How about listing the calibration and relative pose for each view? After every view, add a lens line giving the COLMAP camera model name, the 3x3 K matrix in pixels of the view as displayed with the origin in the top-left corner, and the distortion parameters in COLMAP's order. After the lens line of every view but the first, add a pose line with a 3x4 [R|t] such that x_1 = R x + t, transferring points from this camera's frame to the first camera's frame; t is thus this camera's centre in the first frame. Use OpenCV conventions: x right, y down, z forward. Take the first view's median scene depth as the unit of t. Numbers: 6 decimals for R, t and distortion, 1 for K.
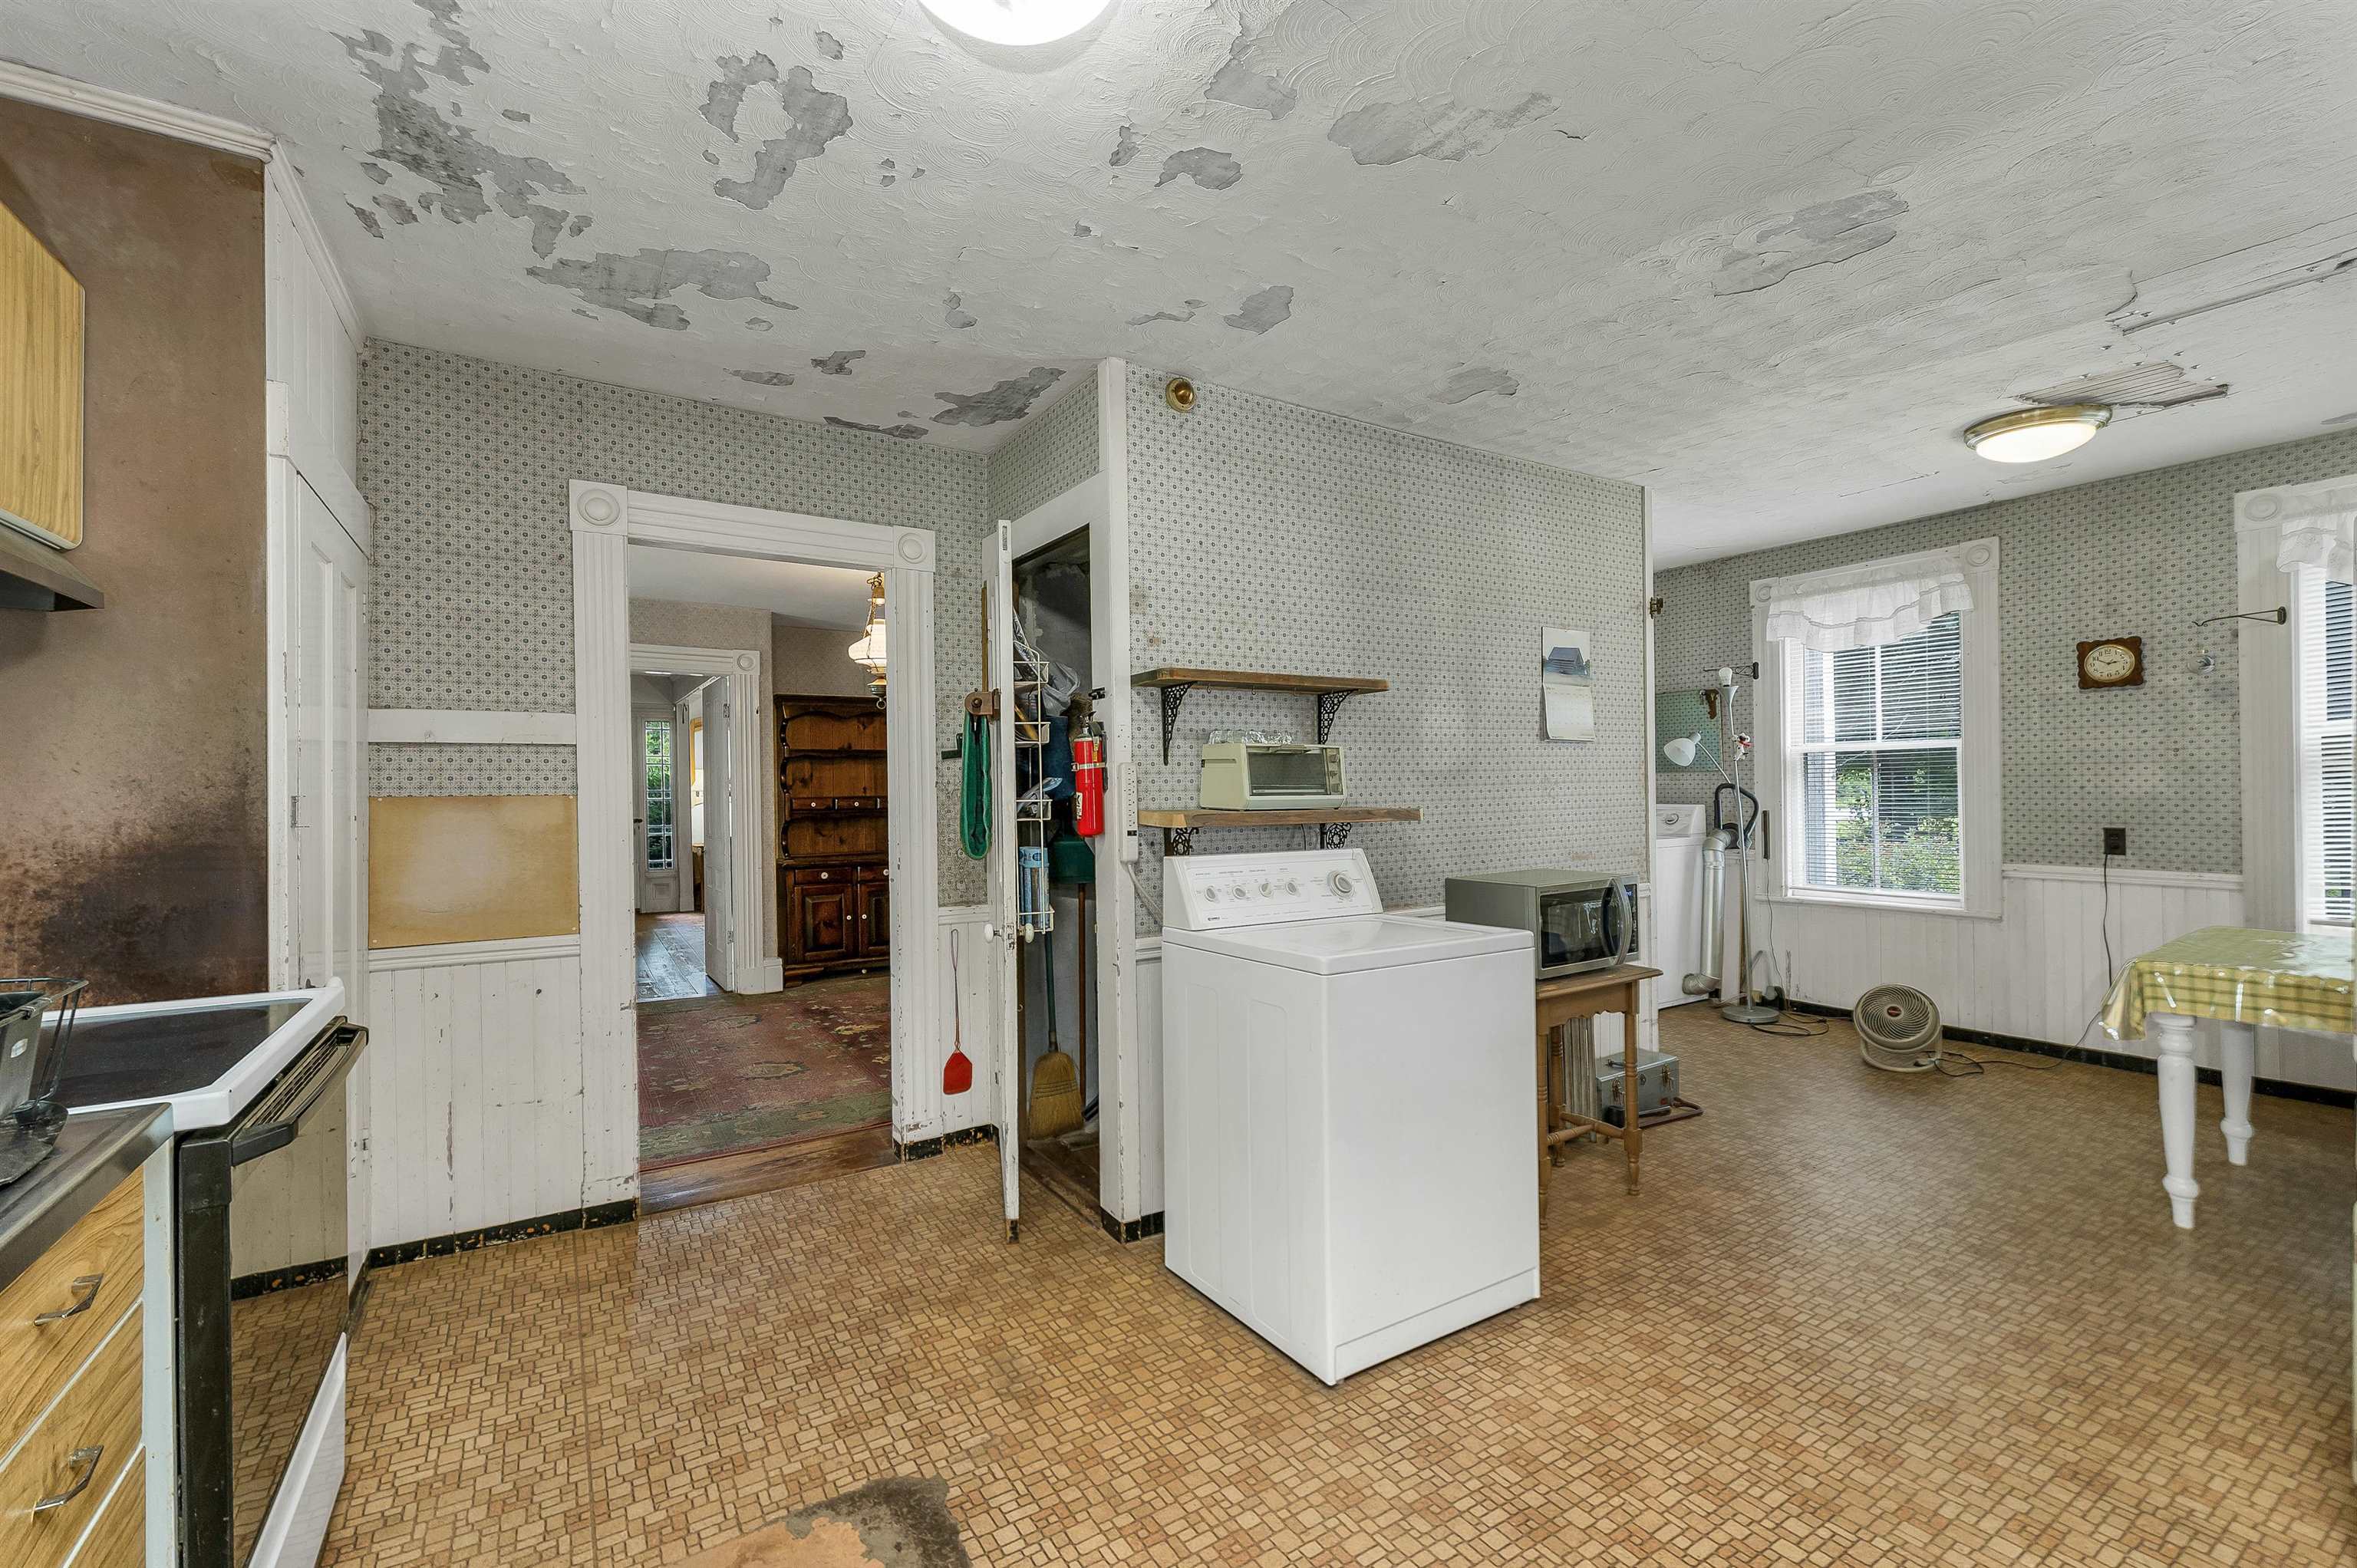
lens RADIAL K [[991.2, 0, 1172.1], [0, 991.2, 787.5], [0, 0, 1]] dist [-0.000984, 0.000105]
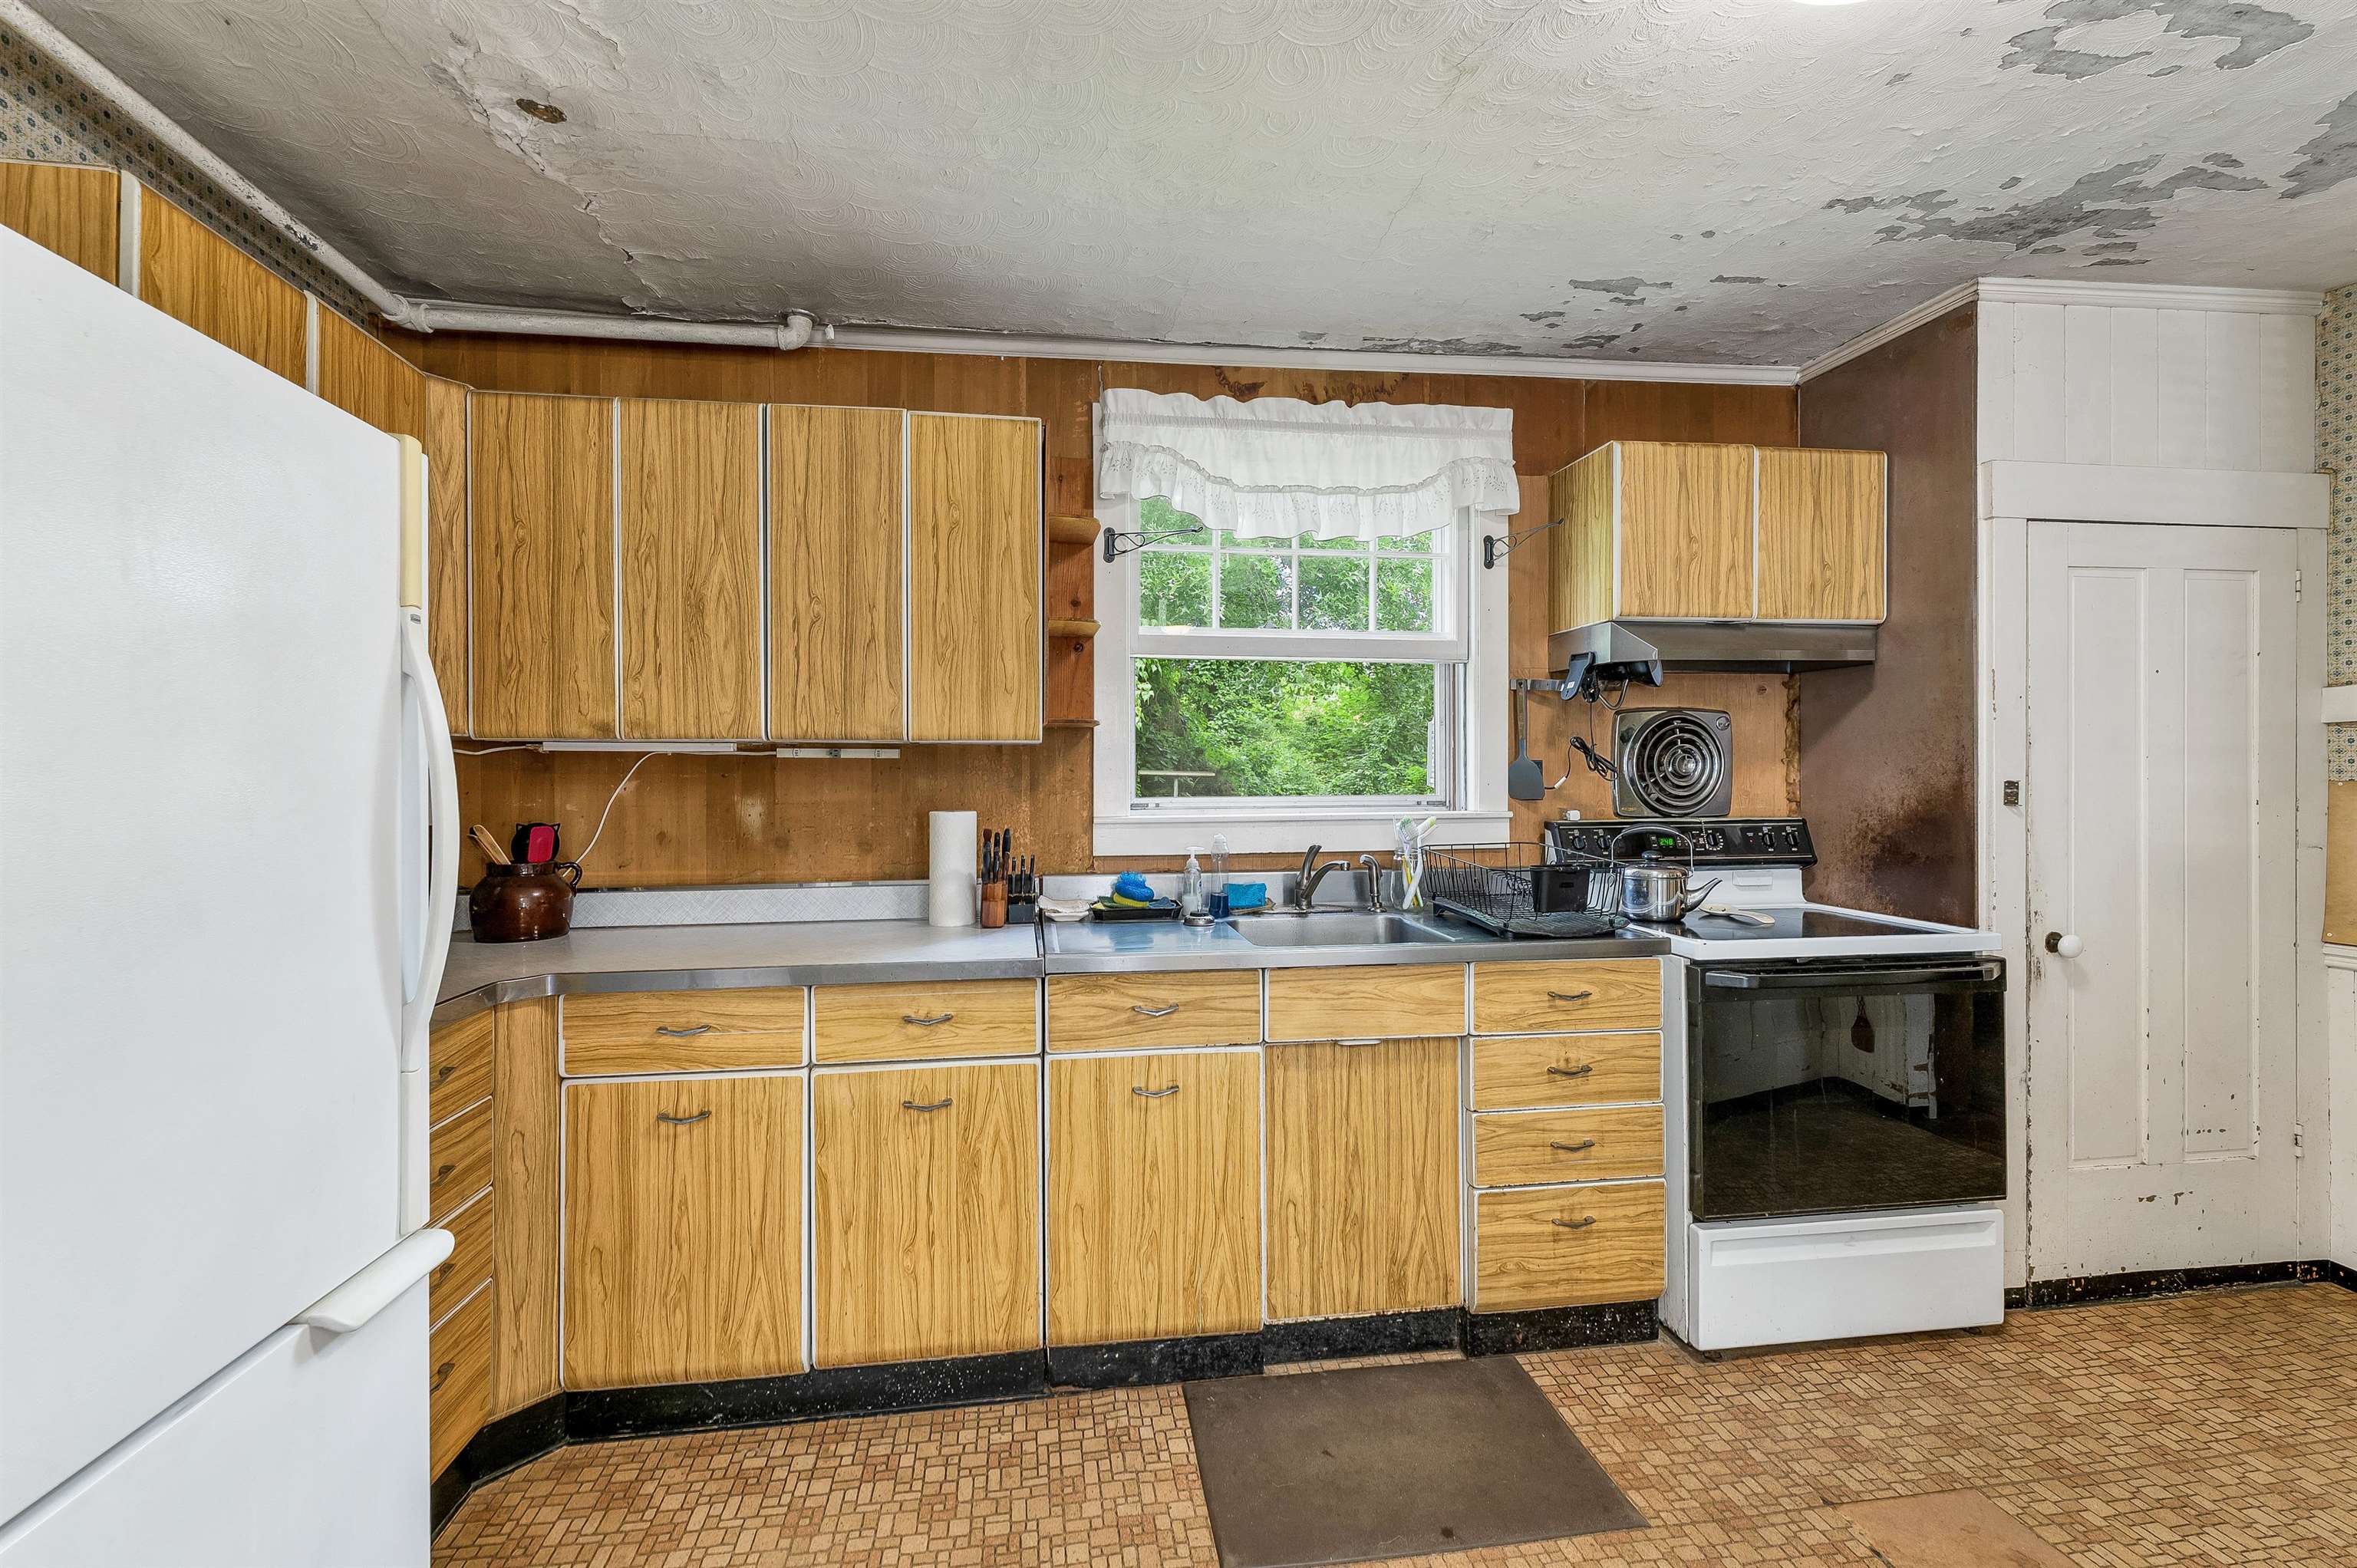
lens RADIAL K [[991.2, 0, 1169.9], [0, 991.2, 769.4], [0, 0, 1]] dist [-0.000984, 0.000105]
pose [[-0.406727, 0.003847, -0.913541, 0.675456], [0.007175, 0.999974, 0.001016, -0.014112], [0.913521, -0.006141, -0.406744, 0.510770]]
